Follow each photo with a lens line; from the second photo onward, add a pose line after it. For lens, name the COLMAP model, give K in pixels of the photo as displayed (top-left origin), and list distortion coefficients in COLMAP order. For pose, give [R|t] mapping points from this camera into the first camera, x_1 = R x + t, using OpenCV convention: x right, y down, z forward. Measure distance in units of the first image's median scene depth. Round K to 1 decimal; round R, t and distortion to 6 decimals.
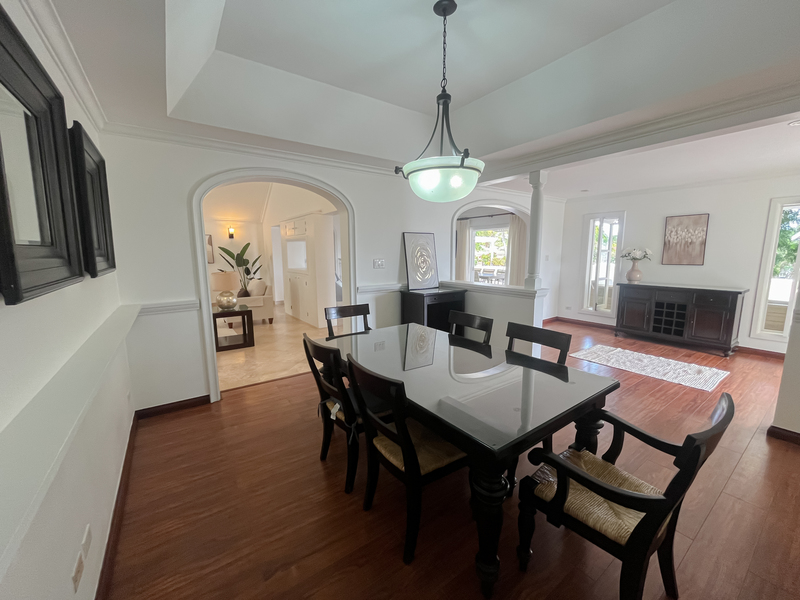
lens RADIAL K [[323.7, 0, 400.0], [0, 323.7, 300.0], [0, 0, 1]] dist [-0.001496, -0.000126]
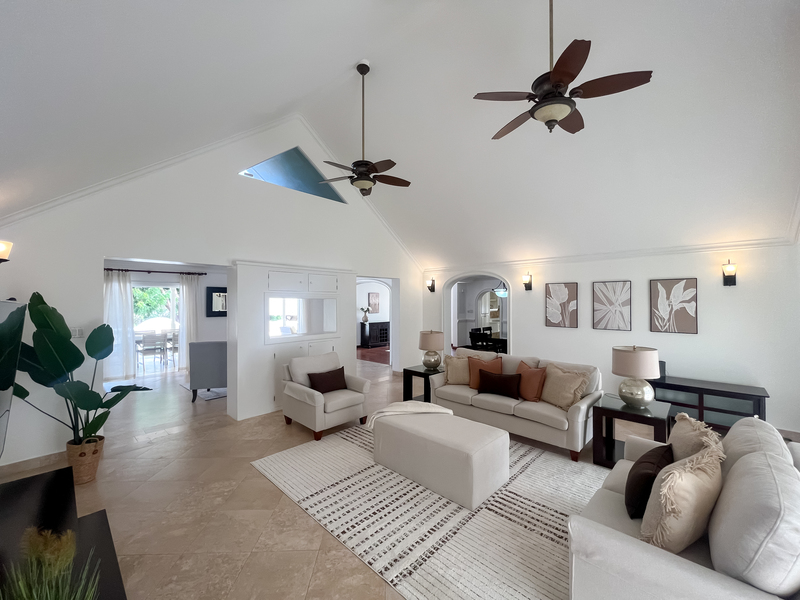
lens RADIAL K [[323.7, 0, 400.0], [0, 323.7, 300.0], [0, 0, 1]] dist [-0.001496, -0.000126]
pose [[-0.190394, 0.011493, 0.981641, -0.898157], [0.143423, 0.989528, 0.016233, -0.127912], [-0.971175, 0.143881, -0.190048, 0.742852]]
